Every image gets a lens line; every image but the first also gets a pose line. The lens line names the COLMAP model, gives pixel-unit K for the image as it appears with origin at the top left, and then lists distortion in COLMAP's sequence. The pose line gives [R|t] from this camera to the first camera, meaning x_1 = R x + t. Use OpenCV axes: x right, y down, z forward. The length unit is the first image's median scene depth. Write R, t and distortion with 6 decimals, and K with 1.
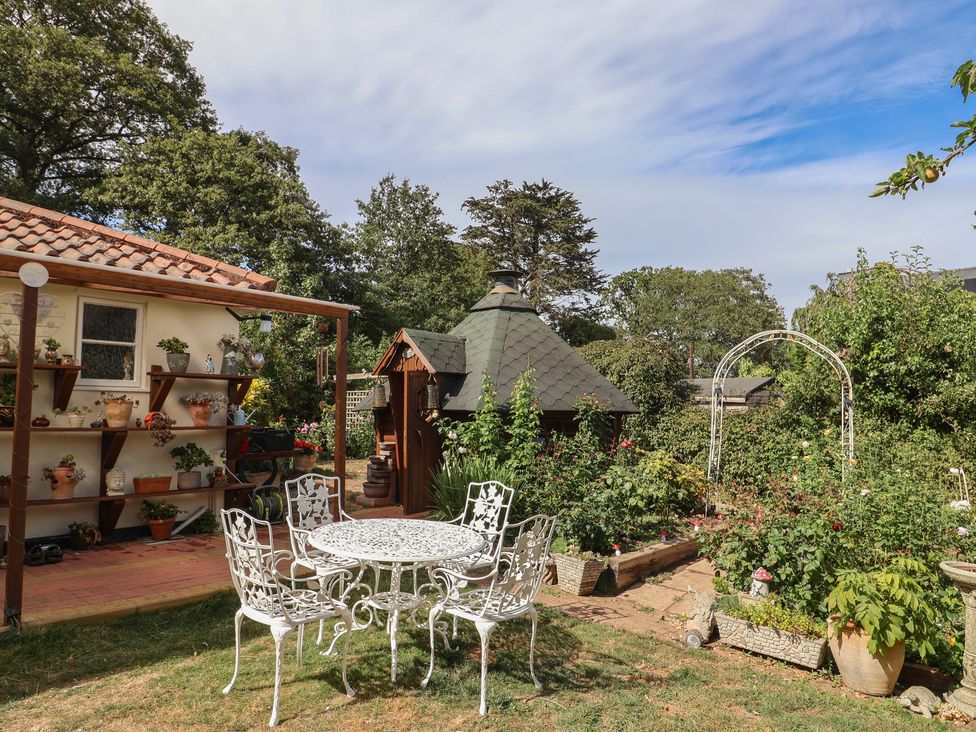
lens RADIAL K [[641.1, 0, 501.0], [0, 641.1, 364.4], [0, 0, 1]] dist [0.005750, -0.004682]
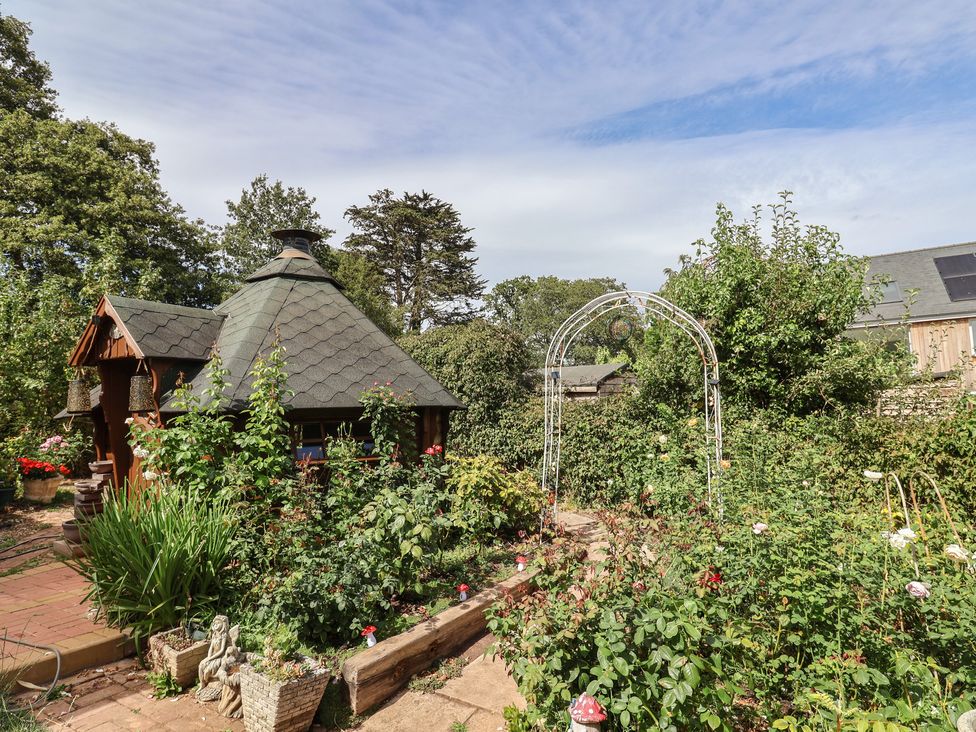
lens RADIAL K [[585.5, 0, 500.5], [0, 585.5, 367.6], [0, 0, 1]] dist [0.005981, -0.016991]
pose [[0.984758, -0.022690, 0.172444, 0.043634], [0.022992, 0.999736, 0.000246, 0.008786], [-0.172404, 0.003723, 0.985019, 0.090820]]
